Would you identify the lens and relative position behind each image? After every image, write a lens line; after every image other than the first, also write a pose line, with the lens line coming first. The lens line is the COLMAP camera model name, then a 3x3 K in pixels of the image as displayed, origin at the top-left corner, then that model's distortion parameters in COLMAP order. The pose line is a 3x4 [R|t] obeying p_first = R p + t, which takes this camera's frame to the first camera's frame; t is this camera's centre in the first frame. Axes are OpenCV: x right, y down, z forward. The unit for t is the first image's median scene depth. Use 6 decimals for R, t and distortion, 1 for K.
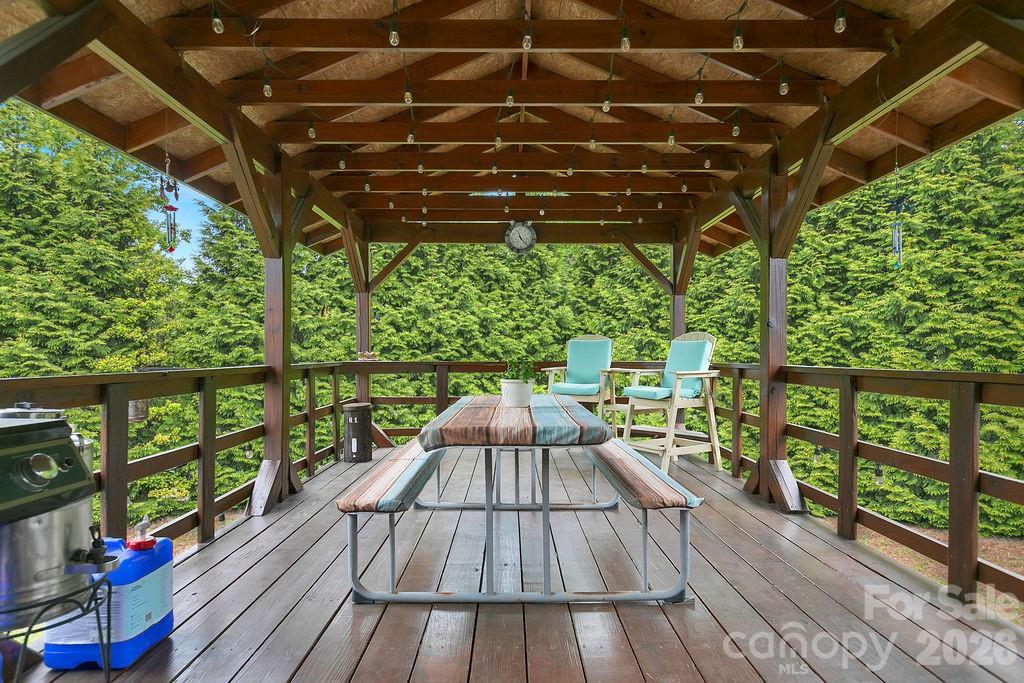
lens RADIAL K [[584.6, 0, 511.6], [0, 584.6, 347.5], [0, 0, 1]] dist [0.003128, 0.000620]
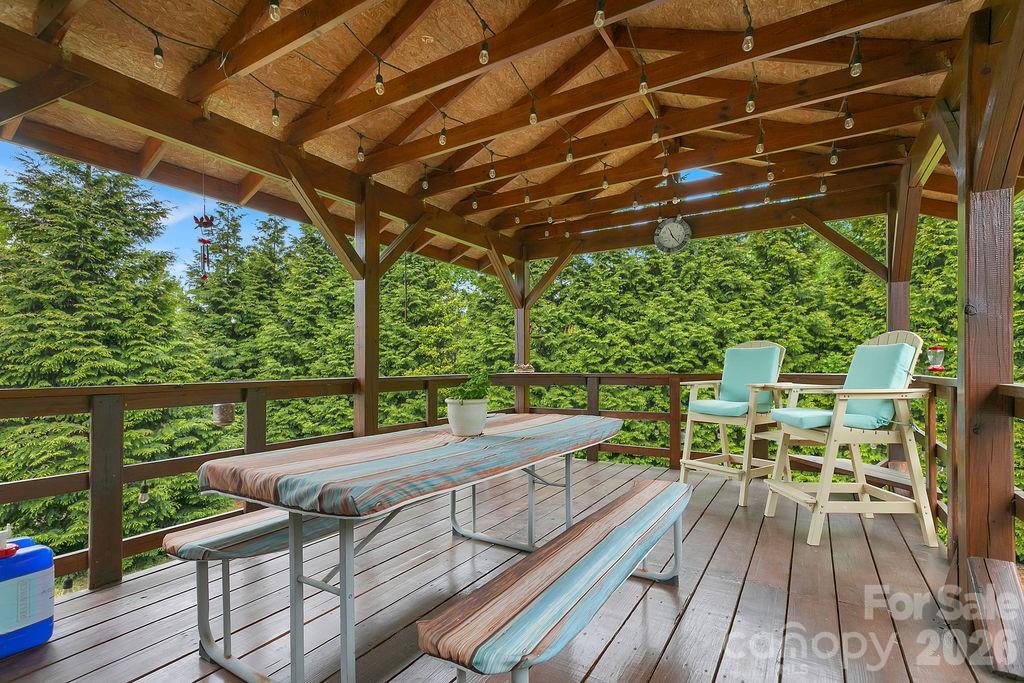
lens RADIAL K [[489.3, 0, 516.8], [0, 489.3, 358.8], [0, 0, 1]] dist [0.011913, 0.000585]
pose [[0.850308, -0.013584, -0.526110, 0.103238], [0.012536, 0.999906, -0.005555, 0.001081], [0.526136, -0.001872, 0.850398, 0.118424]]
